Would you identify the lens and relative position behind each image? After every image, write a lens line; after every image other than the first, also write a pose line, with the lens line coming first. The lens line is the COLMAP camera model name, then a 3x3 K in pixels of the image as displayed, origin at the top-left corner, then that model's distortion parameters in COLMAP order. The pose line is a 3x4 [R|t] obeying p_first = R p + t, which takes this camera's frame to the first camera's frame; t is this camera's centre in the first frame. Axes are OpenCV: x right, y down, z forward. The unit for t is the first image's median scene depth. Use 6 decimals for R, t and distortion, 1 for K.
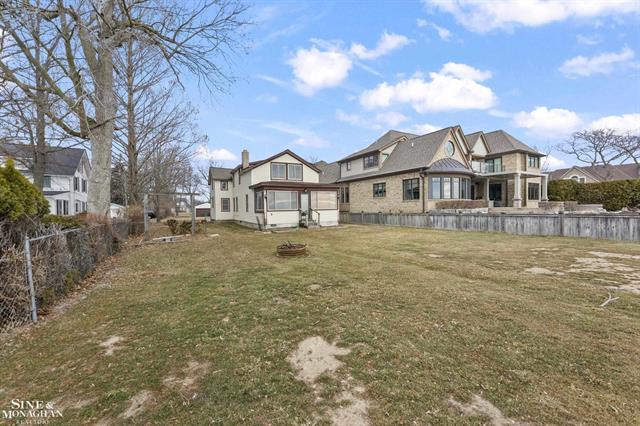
lens RADIAL K [[257.5, 0, 318.8], [0, 257.5, 216.5], [0, 0, 1]] dist [0.000861, 0.000183]
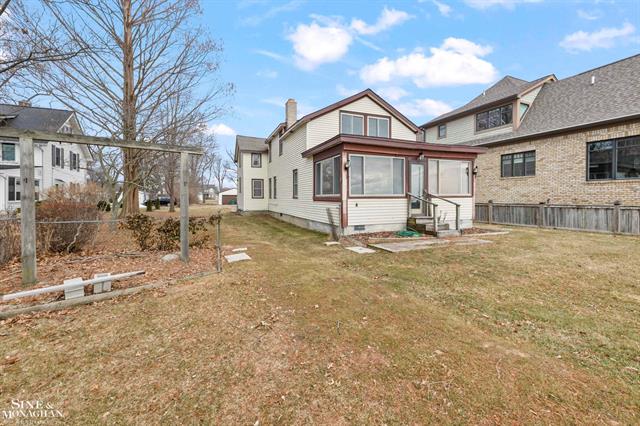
lens RADIAL K [[259.0, 0, 318.7], [0, 259.0, 209.7], [0, 0, 1]] dist [-0.001841, -0.000005]
pose [[0.994756, 0.017624, -0.100750, -0.164669], [-0.015961, 0.999723, 0.017290, -0.004908], [0.101027, -0.015591, 0.994762, 0.416180]]
